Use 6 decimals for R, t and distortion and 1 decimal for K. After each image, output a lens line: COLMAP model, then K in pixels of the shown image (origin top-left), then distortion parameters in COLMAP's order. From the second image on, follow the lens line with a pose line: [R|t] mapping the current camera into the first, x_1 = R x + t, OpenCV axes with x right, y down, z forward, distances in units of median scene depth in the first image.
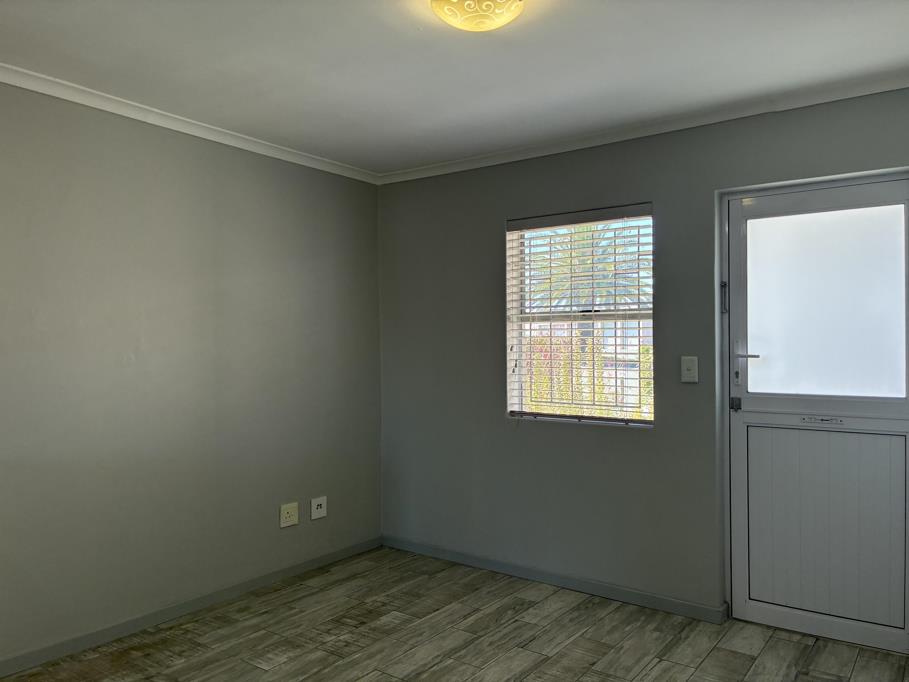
lens RADIAL K [[691.7, 0, 450.5], [0, 691.7, 338.3], [0, 0, 1]] dist [0.067716, -0.097551]
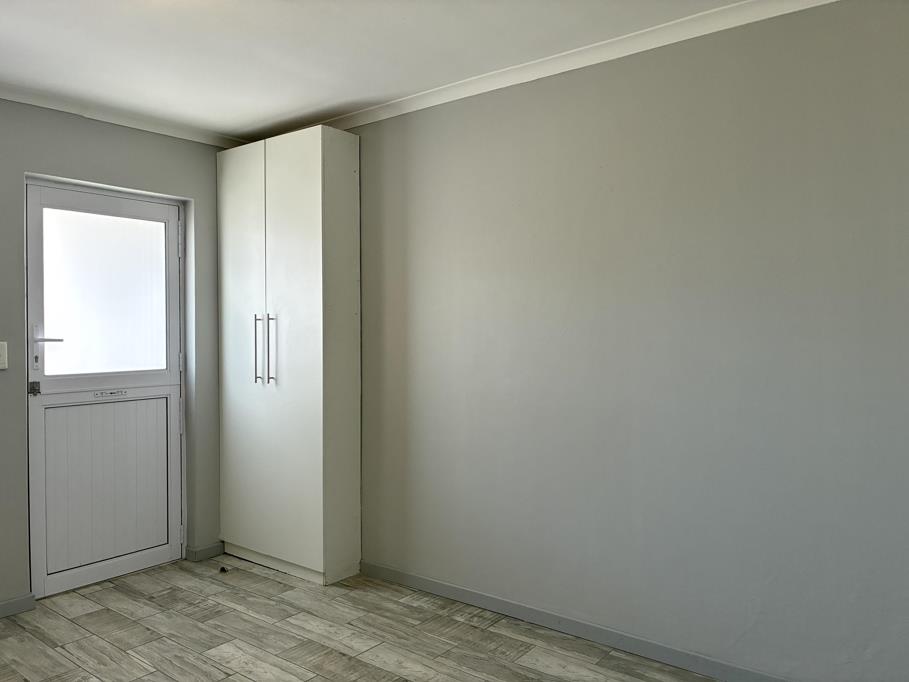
lens RADIAL K [[691.7, 0, 450.5], [0, 691.7, 338.3], [0, 0, 1]] dist [0.067716, -0.097551]
pose [[0.040607, -0.009053, 0.999134, -0.602050], [0.000482, 0.999959, 0.009041, 0.013895], [-0.999175, 0.000115, 0.040609, 0.375041]]
